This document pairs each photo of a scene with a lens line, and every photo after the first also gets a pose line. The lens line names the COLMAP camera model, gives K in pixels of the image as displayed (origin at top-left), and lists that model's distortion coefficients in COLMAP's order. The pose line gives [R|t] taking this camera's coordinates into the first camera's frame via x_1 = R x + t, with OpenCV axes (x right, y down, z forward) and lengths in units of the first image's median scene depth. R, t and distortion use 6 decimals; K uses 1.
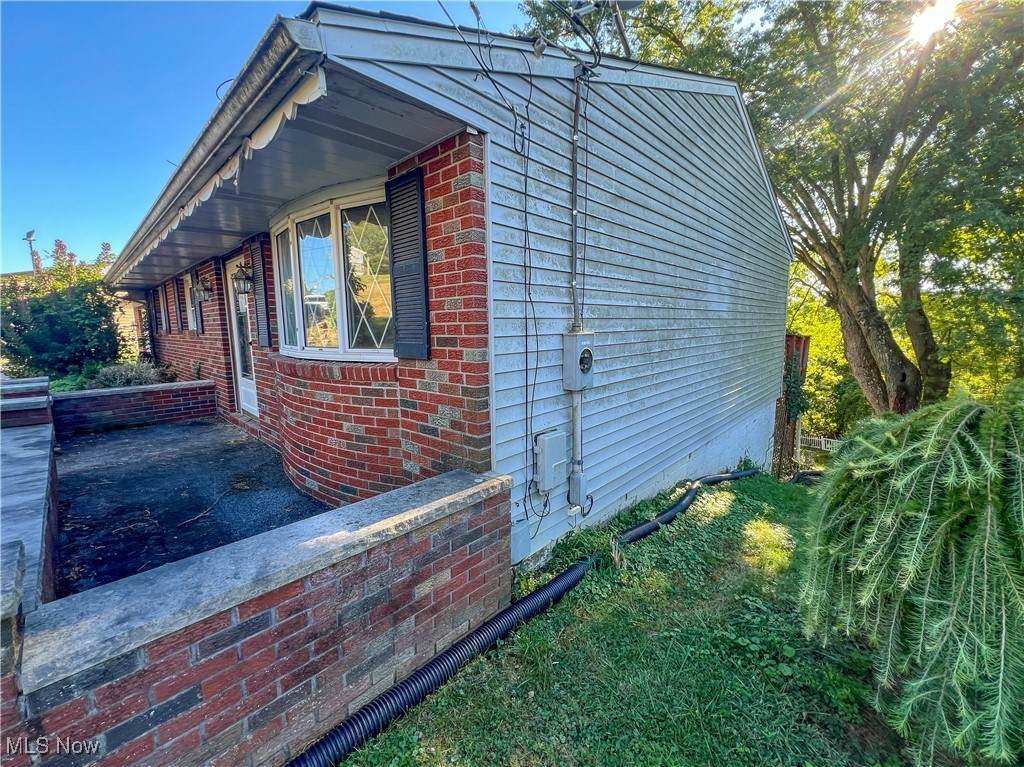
lens RADIAL K [[414.3, 0, 514.1], [0, 414.3, 383.8], [0, 0, 1]] dist [-0.002120, 0.000509]
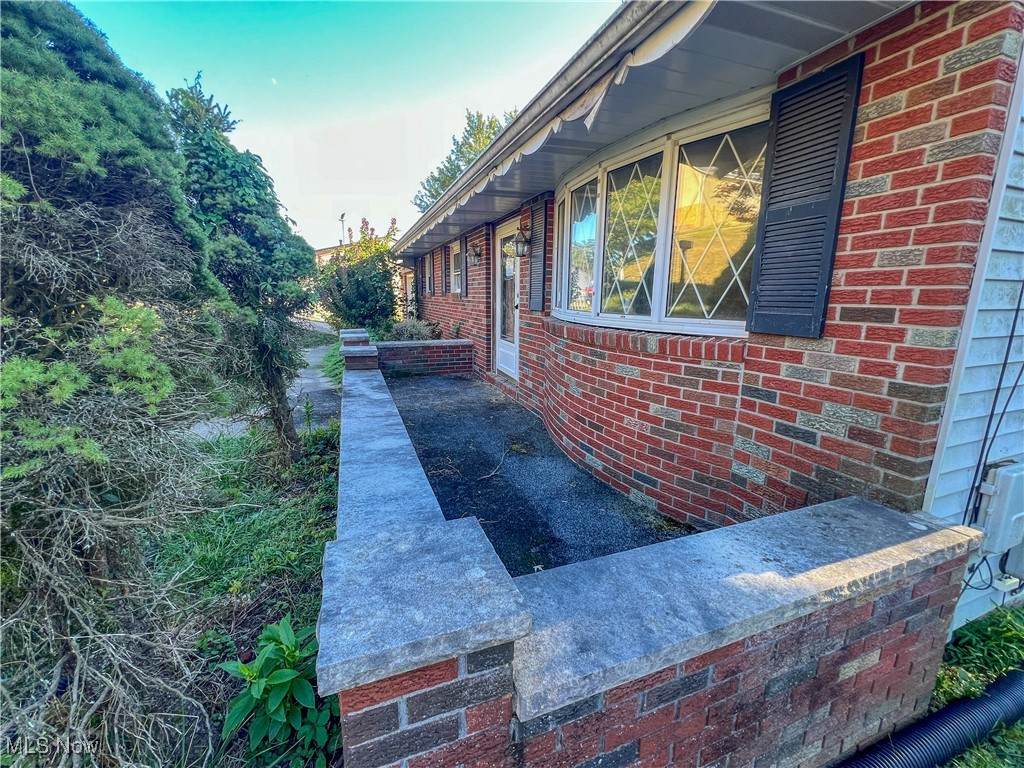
lens RADIAL K [[414.3, 0, 502.3], [0, 414.3, 383.6], [0, 0, 1]] dist [-0.002120, 0.000509]
pose [[0.896571, 0.112361, -0.428411, -0.329283], [-0.080559, 0.992521, 0.091719, -0.001347], [0.435513, -0.047720, 0.898917, 0.091600]]
